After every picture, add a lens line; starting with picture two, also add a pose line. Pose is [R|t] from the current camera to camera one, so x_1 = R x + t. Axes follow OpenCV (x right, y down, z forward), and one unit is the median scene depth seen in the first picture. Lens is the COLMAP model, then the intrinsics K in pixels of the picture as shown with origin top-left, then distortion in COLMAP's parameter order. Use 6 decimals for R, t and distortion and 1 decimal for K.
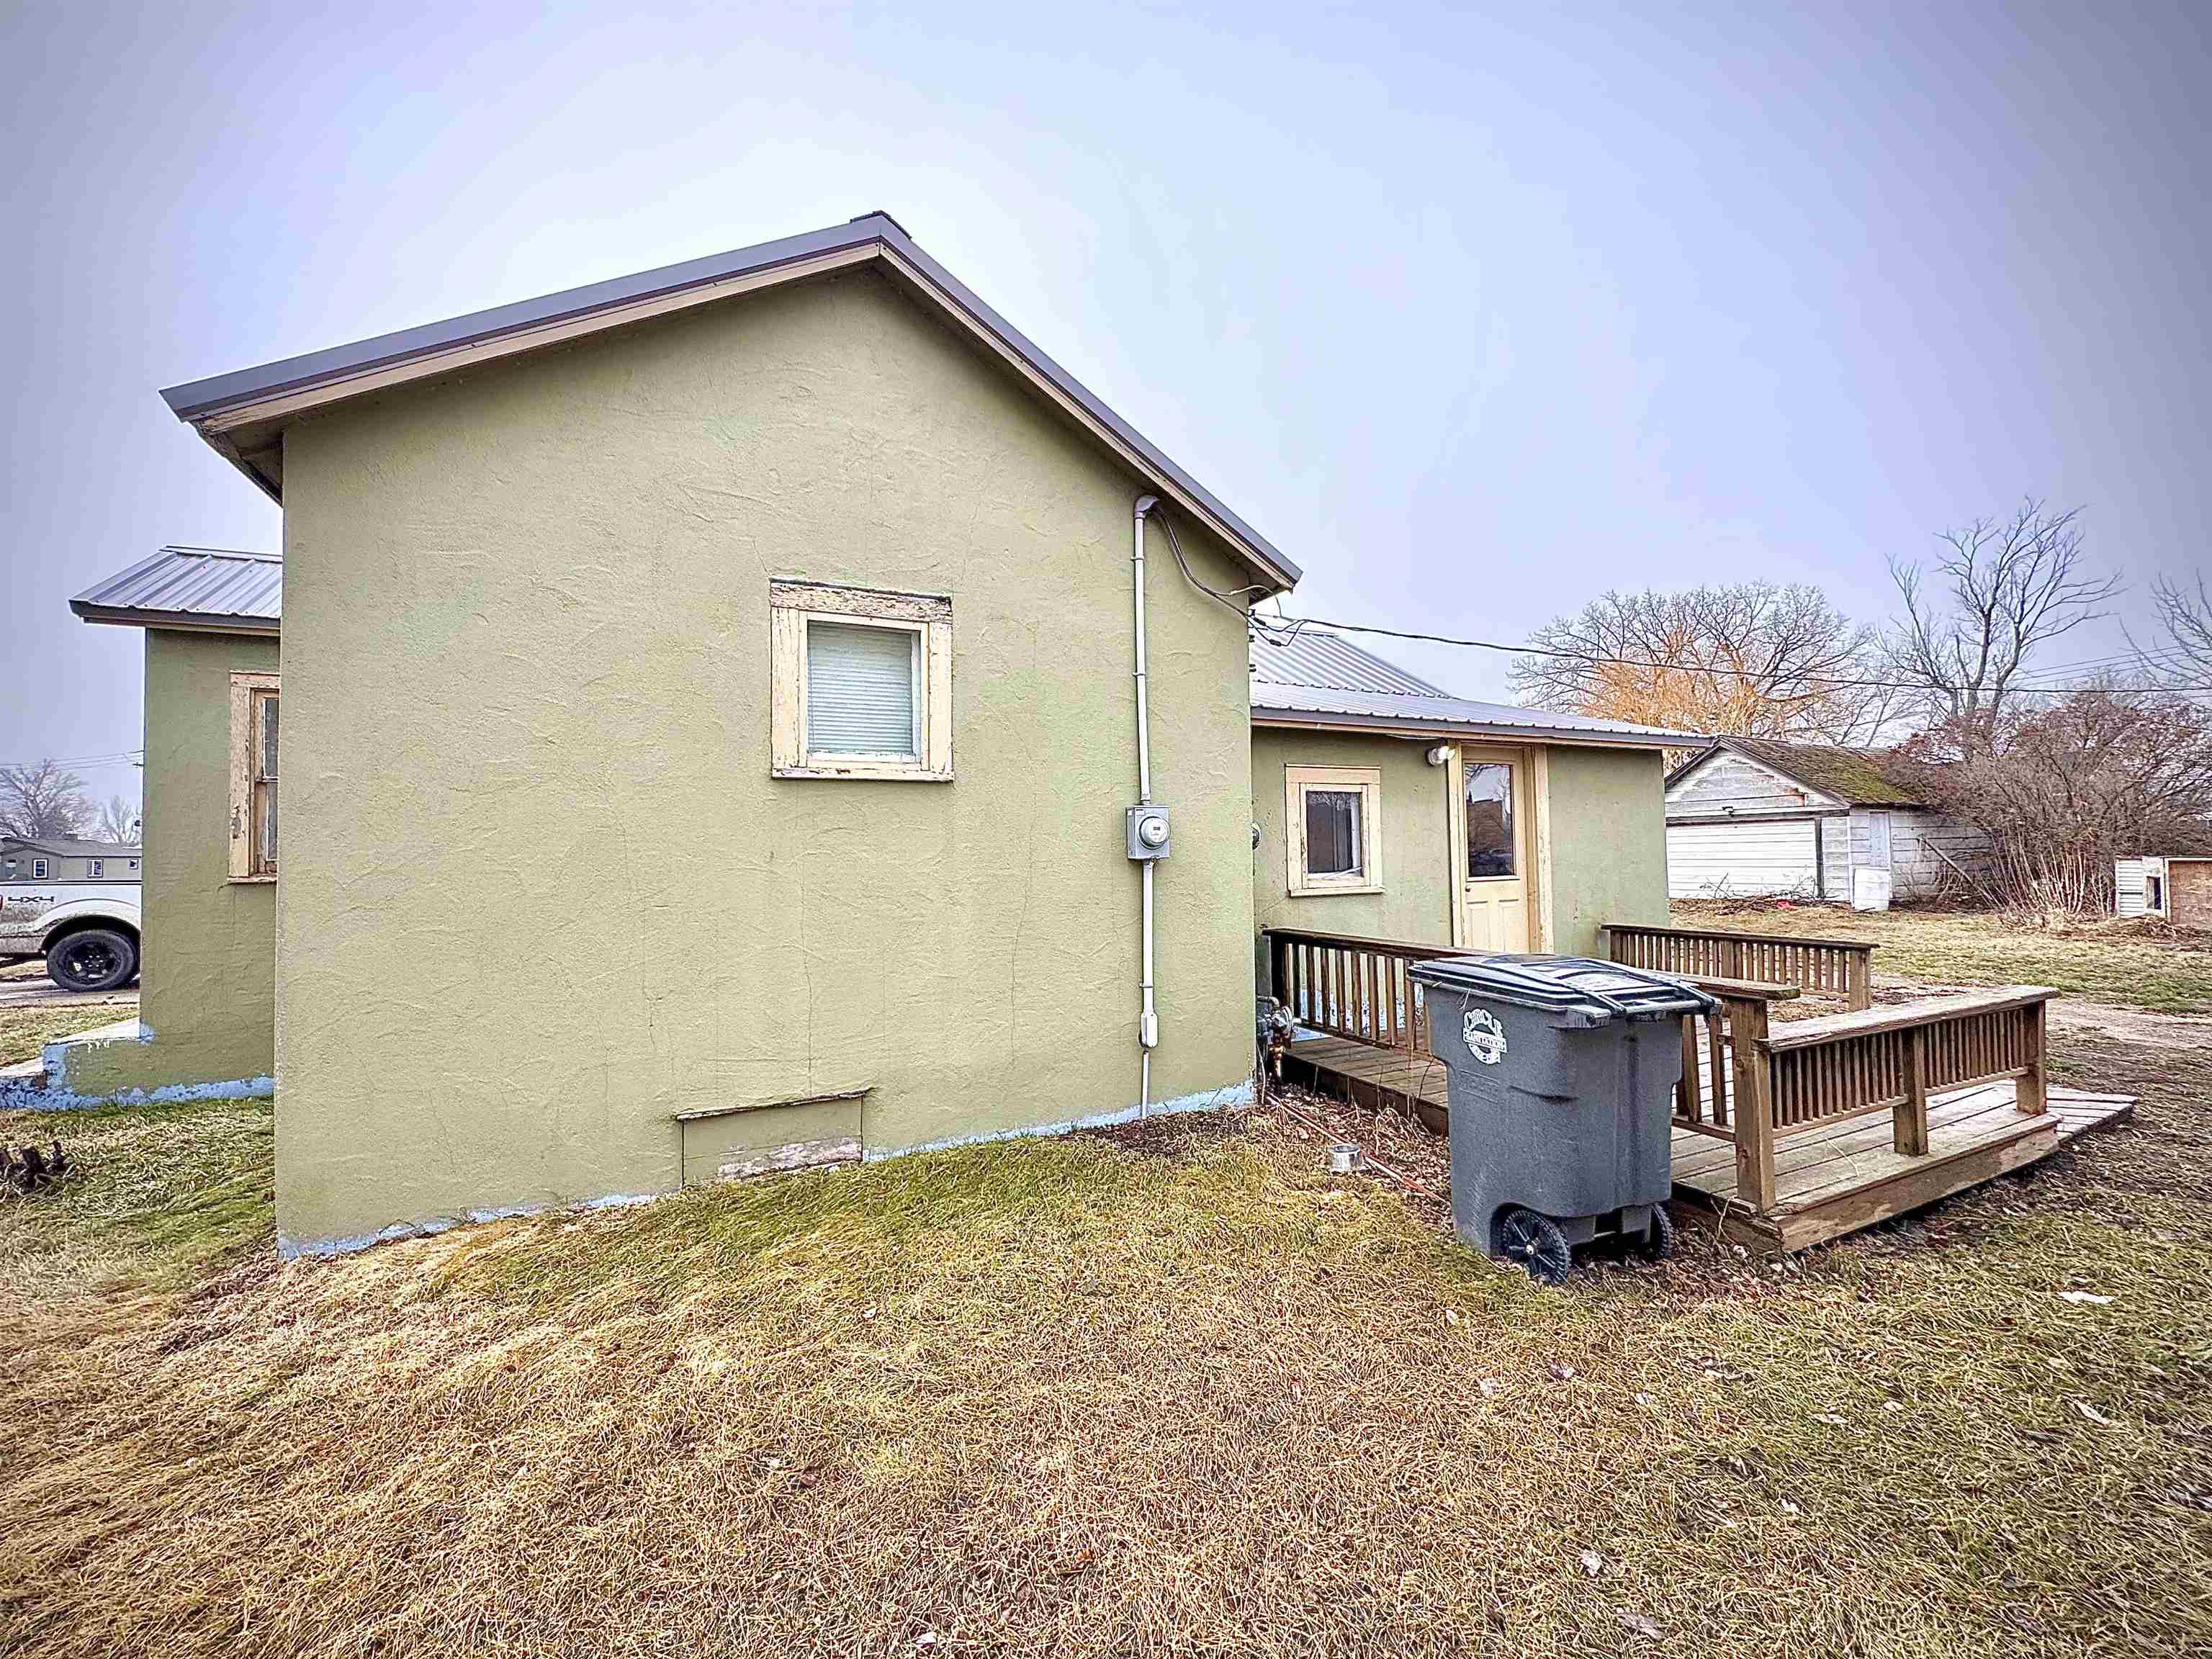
lens RADIAL K [[859.6, 0, 1098.0], [0, 859.6, 829.2], [0, 0, 1]] dist [-0.001005, -0.000075]
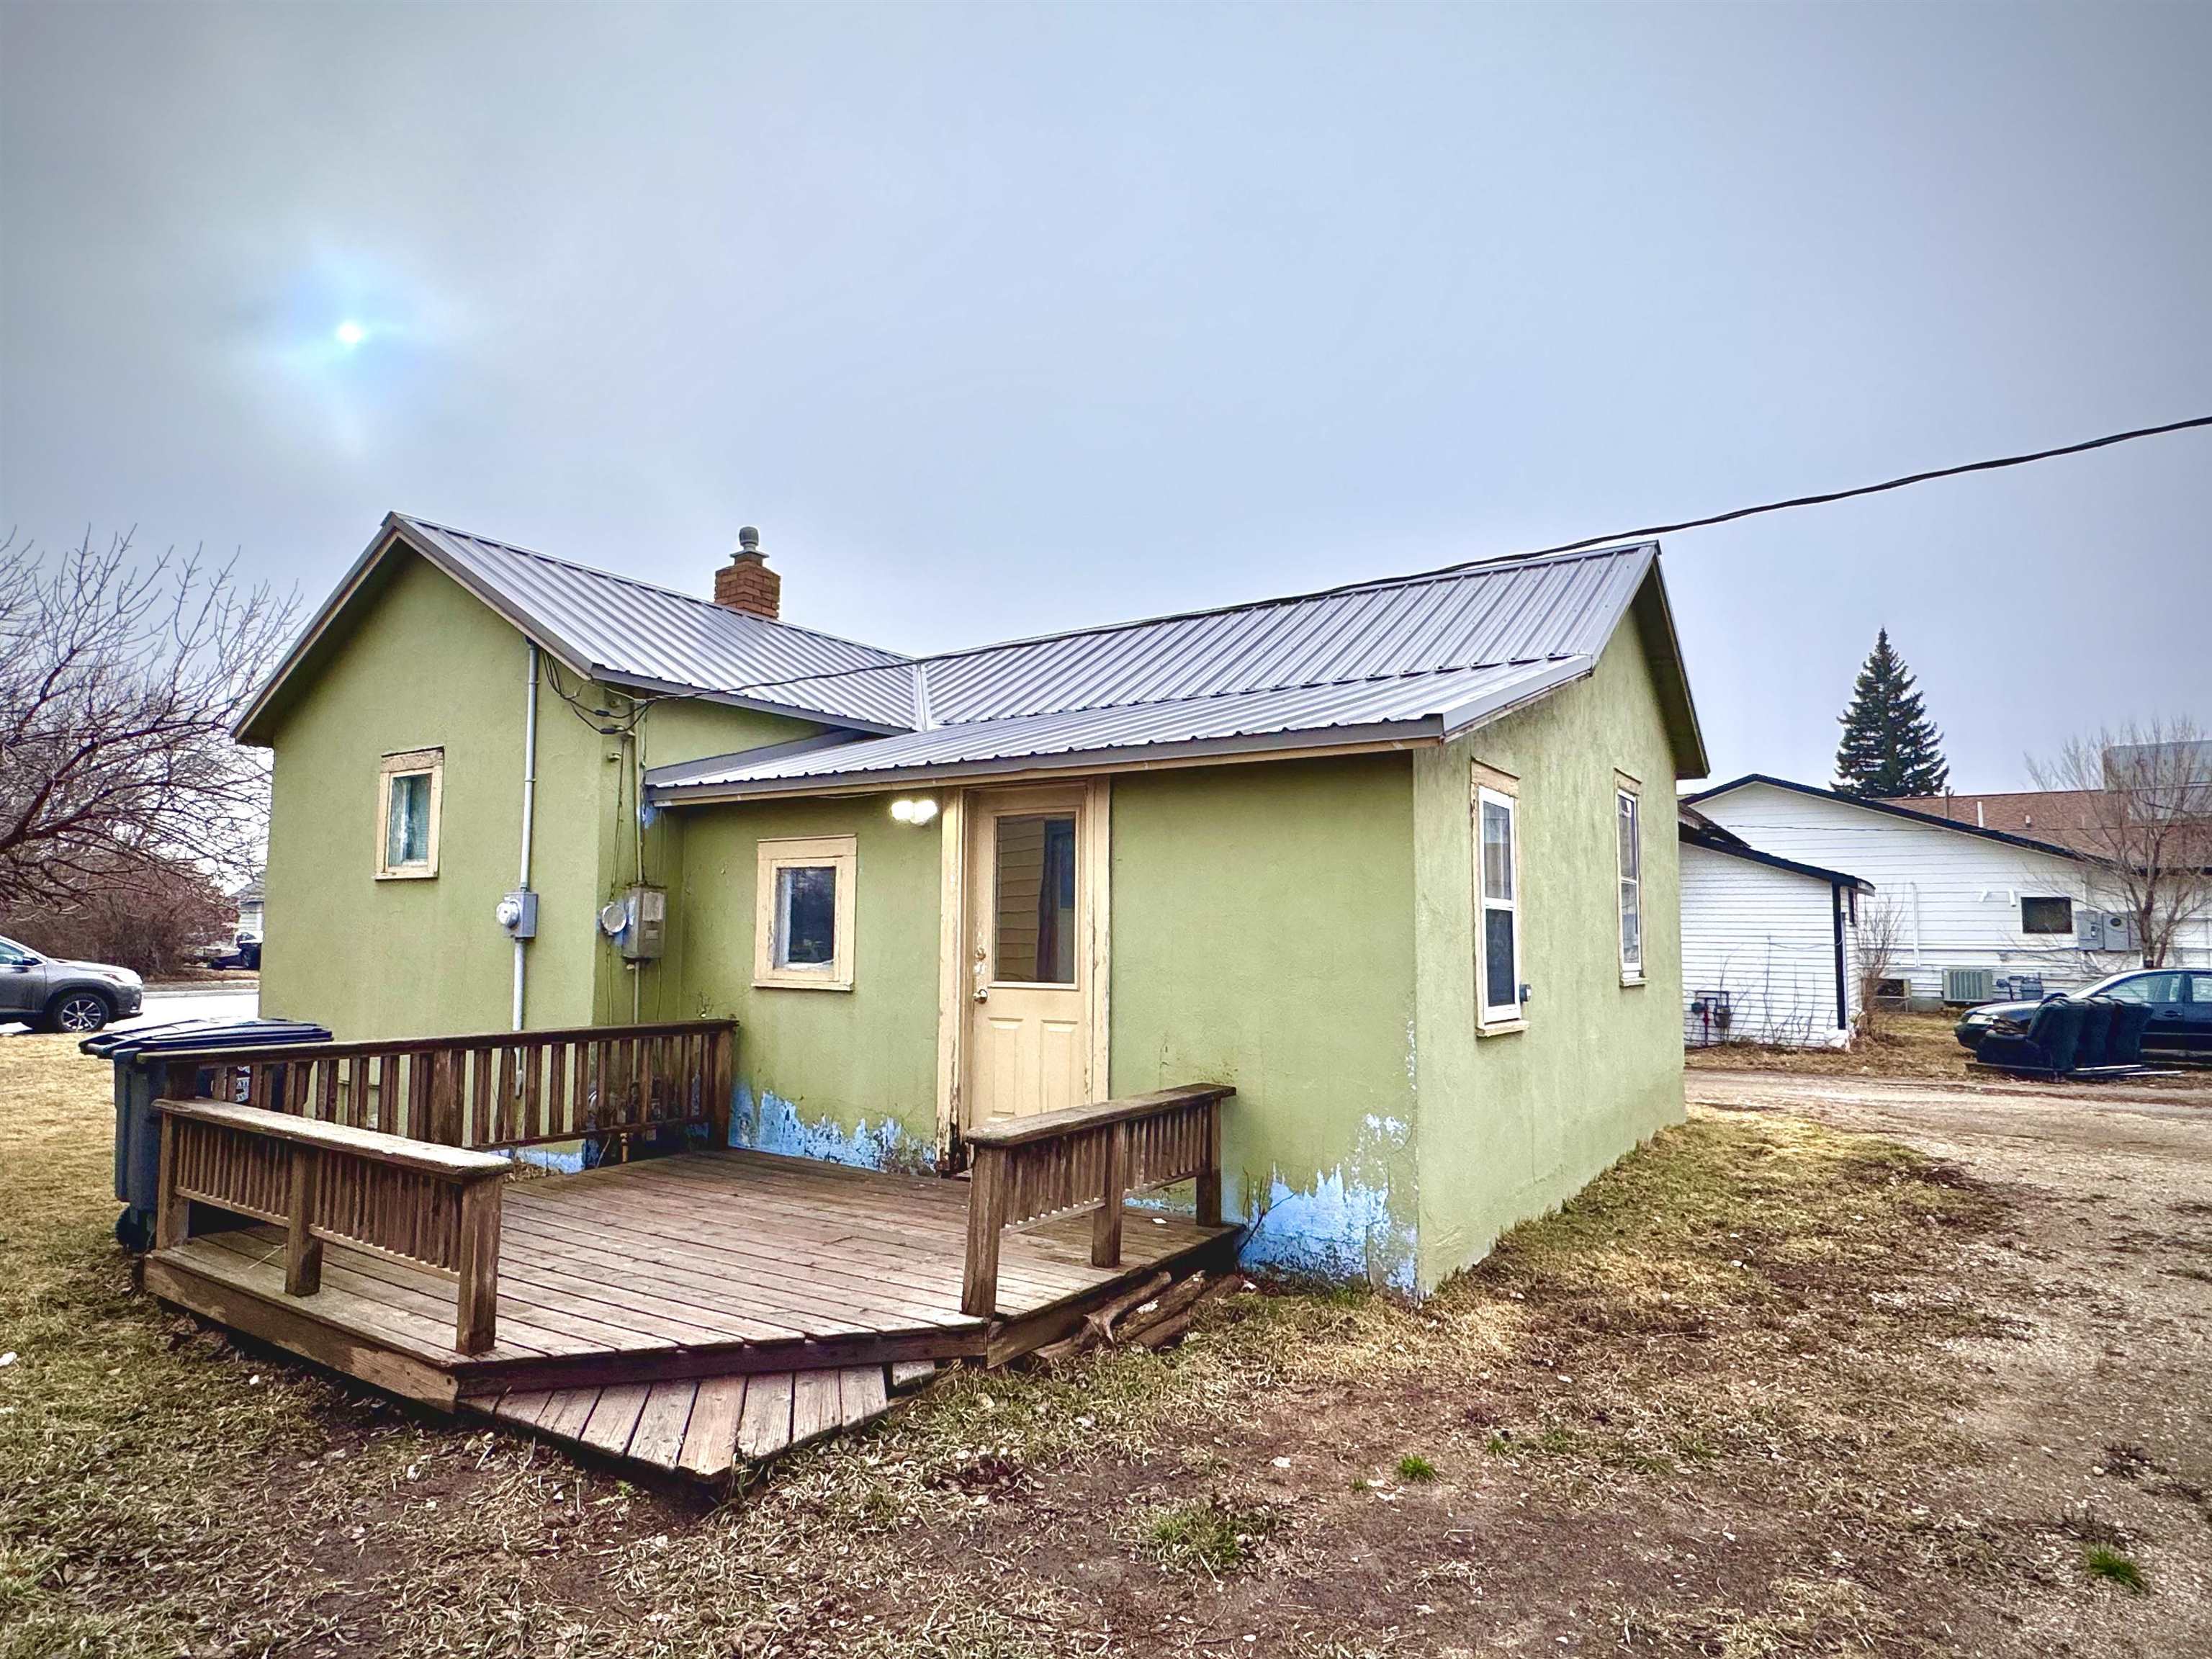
lens RADIAL K [[1249.0, 0, 1106.0], [0, 1249.0, 829.5], [0, 0, 1]] dist [0.001735, 0.000713]
pose [[0.512249, -0.048922, -0.857442, 2.167595], [0.005495, 0.998543, -0.053690, -0.019033], [0.858819, 0.022792, 0.511771, 0.908391]]
